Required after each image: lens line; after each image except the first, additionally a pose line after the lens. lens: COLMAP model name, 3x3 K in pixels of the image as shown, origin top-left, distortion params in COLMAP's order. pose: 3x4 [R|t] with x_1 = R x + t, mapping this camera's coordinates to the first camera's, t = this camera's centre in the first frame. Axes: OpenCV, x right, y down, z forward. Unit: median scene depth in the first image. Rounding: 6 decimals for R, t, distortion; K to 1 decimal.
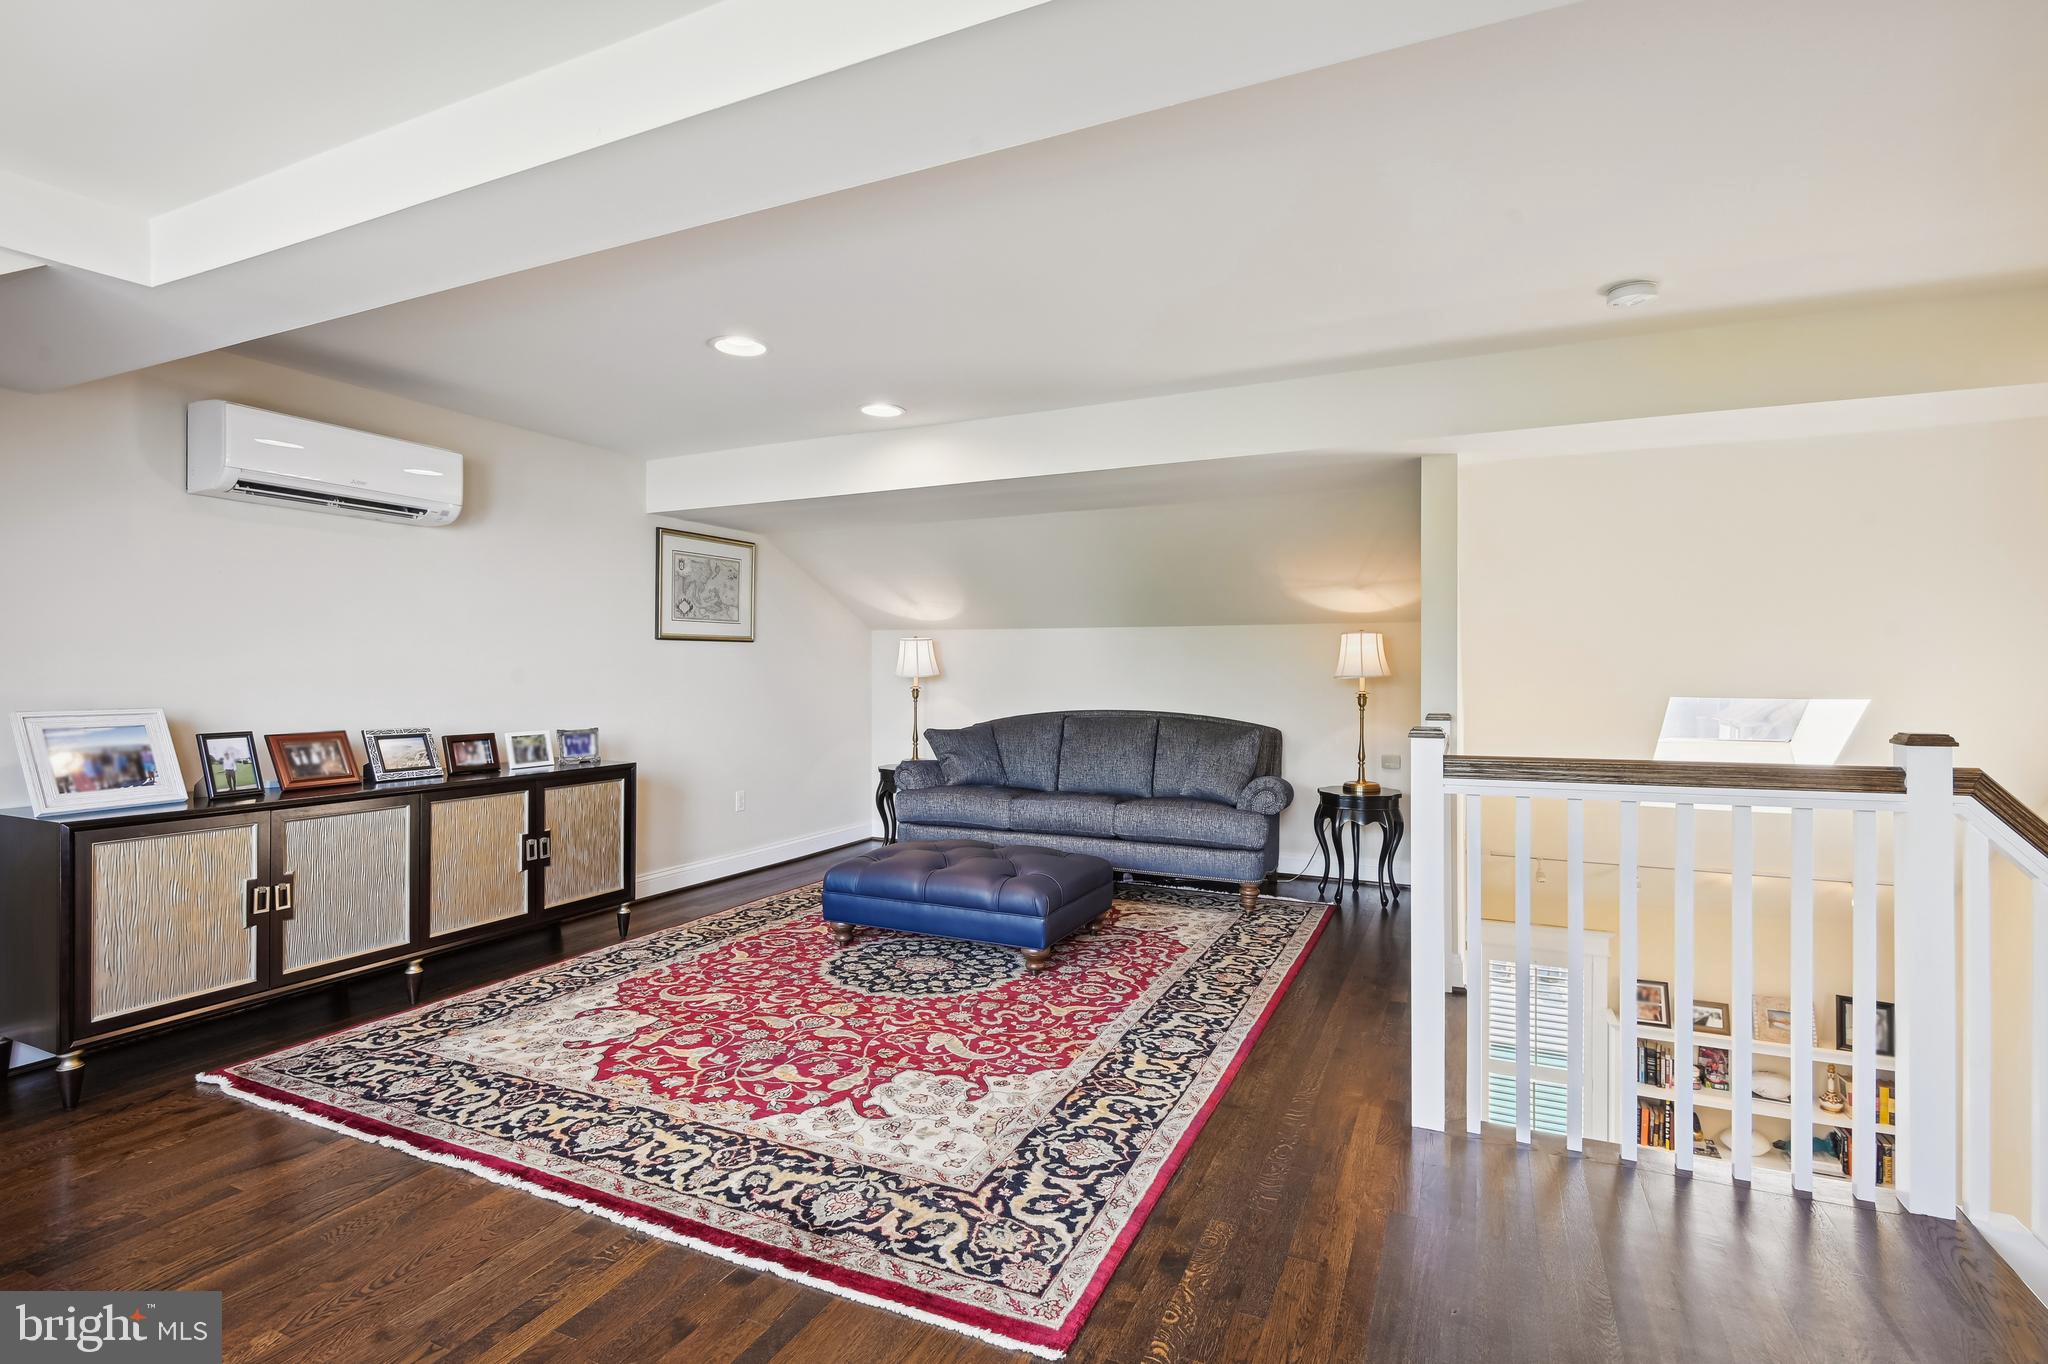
lens RADIAL K [[956.6, 0, 1023.7], [0, 956.6, 680.7], [0, 0, 1]] dist [0.013236, -0.002687]
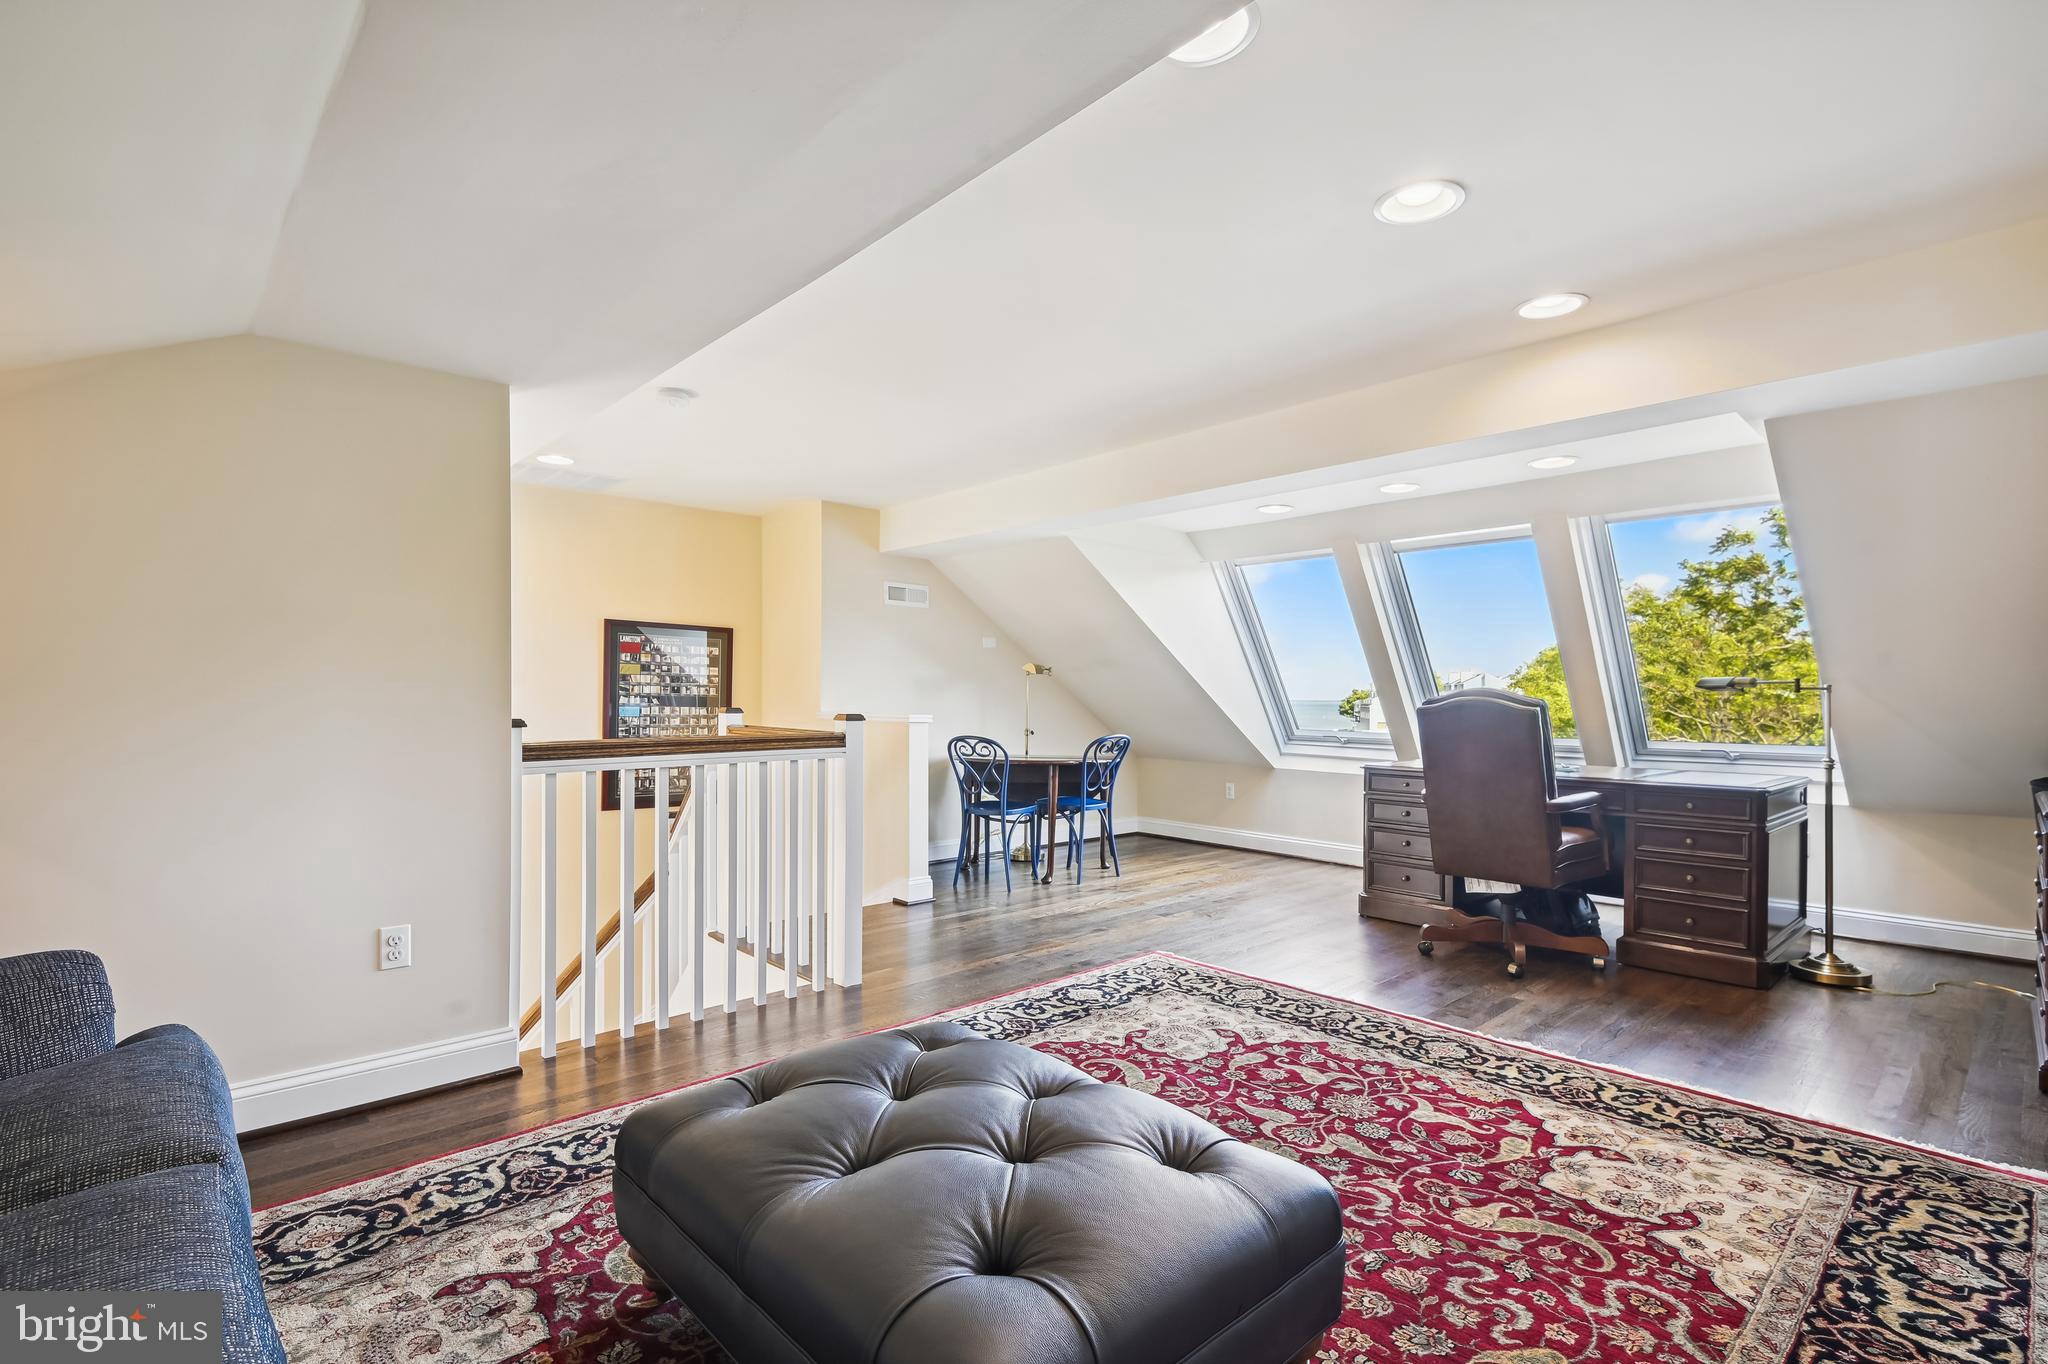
lens RADIAL K [[956.6, 0, 1025.0], [0, 956.6, 691.0], [0, 0, 1]] dist [0.013236, -0.002687]
pose [[-0.926747, -0.005268, 0.375649, -0.348233], [-0.005373, 0.999985, 0.000768, 0.008708], [-0.375647, -0.001306, -0.926762, 2.067847]]
